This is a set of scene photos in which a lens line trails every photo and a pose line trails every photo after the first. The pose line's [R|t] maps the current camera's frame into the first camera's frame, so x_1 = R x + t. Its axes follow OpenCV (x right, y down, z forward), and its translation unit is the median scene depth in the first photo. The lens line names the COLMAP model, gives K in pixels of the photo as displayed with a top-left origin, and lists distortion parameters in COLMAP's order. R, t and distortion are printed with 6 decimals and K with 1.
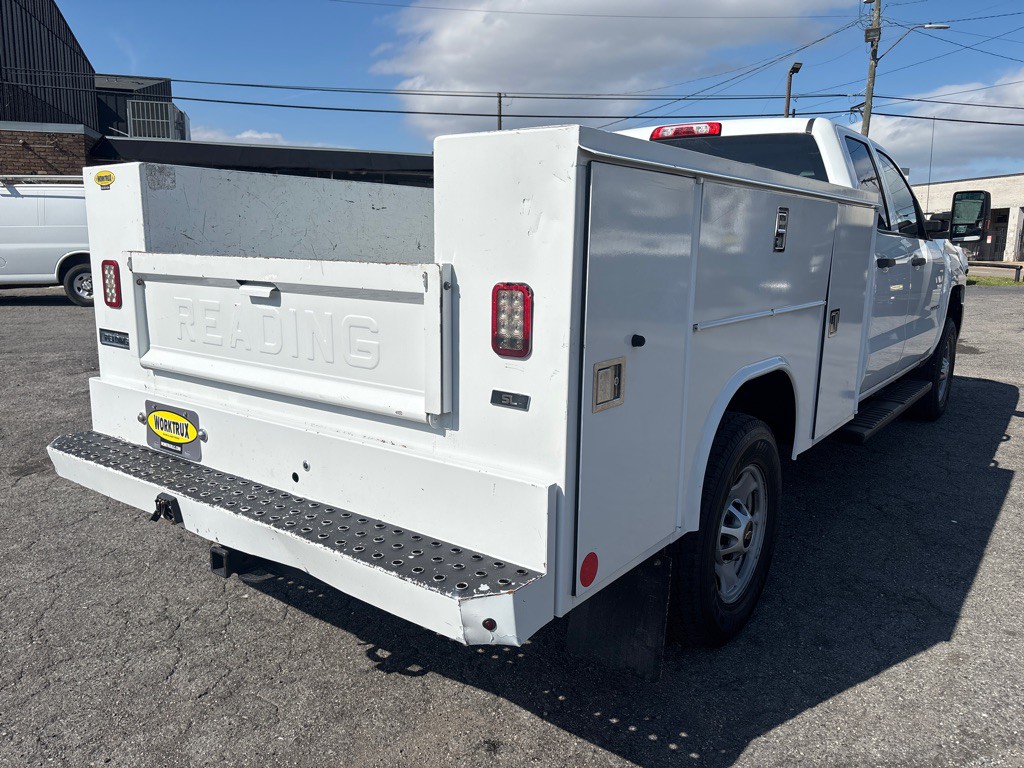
lens RADIAL K [[782.6, 0, 504.2], [0, 782.6, 387.6], [0, 0, 1]] dist [0.033038, -0.035571]
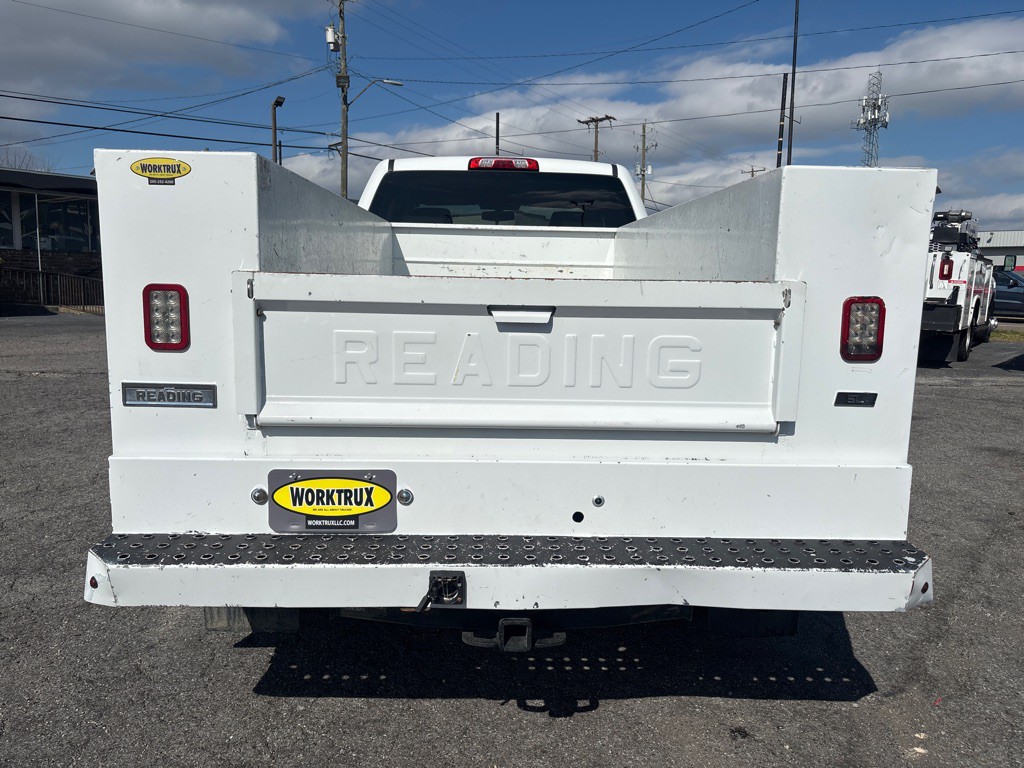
lens RADIAL K [[782.6, 0, 510.4], [0, 782.6, 391.1], [0, 0, 1]] dist [0.033038, -0.035571]
pose [[0.778250, -0.090405, 0.621413, -0.759200], [0.108559, 0.994052, 0.008659, -0.041777], [-0.618500, 0.060721, 0.783435, 0.281389]]
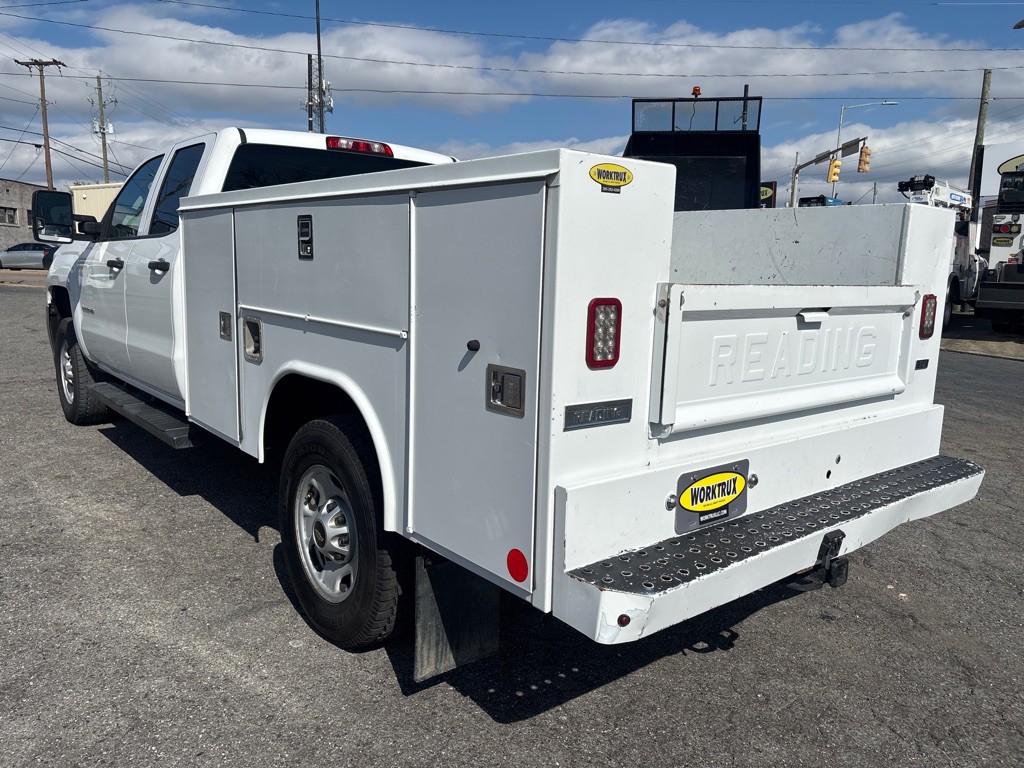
lens RADIAL K [[782.6, 0, 510.8], [0, 782.6, 391.0], [0, 0, 1]] dist [0.033038, -0.035571]
pose [[0.222311, -0.165146, 0.960887, -1.256521], [0.155373, 0.978956, 0.132304, -0.198697], [-0.962516, 0.119884, 0.243292, 0.995168]]
